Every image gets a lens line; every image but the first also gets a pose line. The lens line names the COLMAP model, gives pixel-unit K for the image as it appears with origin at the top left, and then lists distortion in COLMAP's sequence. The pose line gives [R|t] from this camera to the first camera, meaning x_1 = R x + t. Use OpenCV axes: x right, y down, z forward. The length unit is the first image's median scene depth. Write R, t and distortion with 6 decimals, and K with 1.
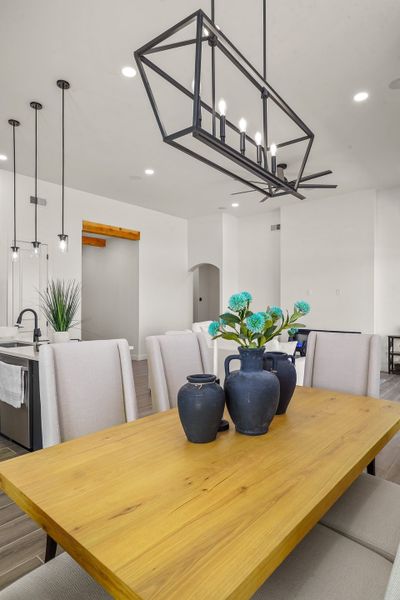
lens RADIAL K [[344.3, 0, 199.5], [0, 344.3, 302.9], [0, 0, 1]] dist [-0.002411, 0.000305]
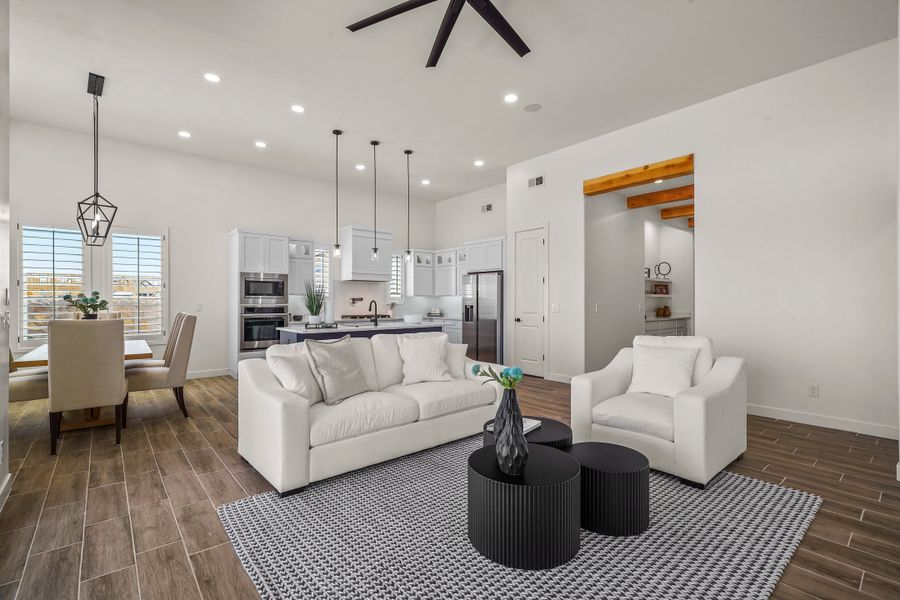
lens RADIAL K [[407.7, 0, 449.7], [0, 407.7, 302.6], [0, 0, 1]] dist [-0.004732, 0.001011]
pose [[-0.160137, 0.006952, -0.987070, 0.556948], [0.005960, 0.999964, 0.006076, 0.010173], [0.987077, -0.004910, -0.160173, 0.852634]]
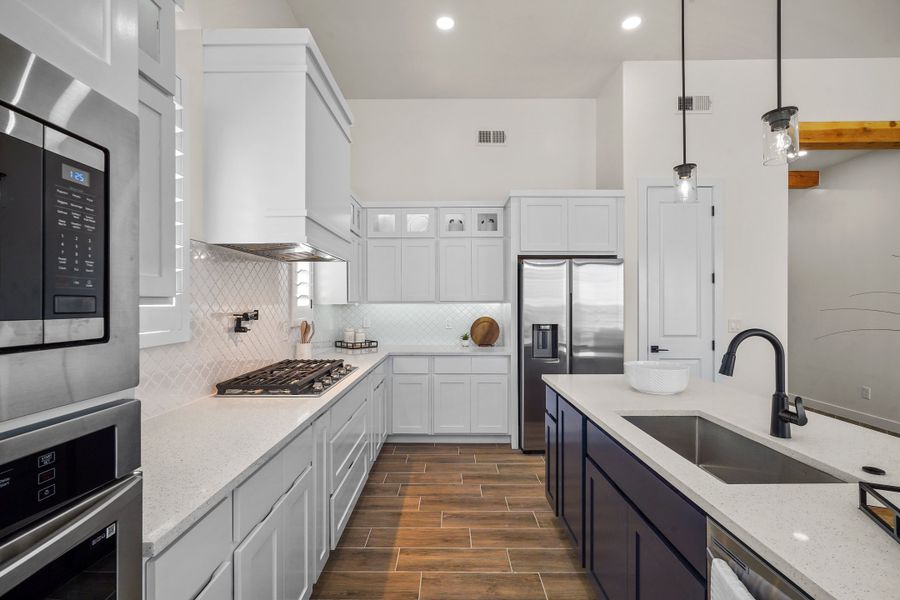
lens RADIAL K [[407.7, 0, 449.7], [0, 407.7, 302.6], [0, 0, 1]] dist [-0.004732, 0.001011]
pose [[0.642526, -0.000985, -0.766263, -0.216504], [0.005812, 0.999977, 0.003588, -0.005528], [0.766242, -0.006759, 0.642517, 0.303345]]
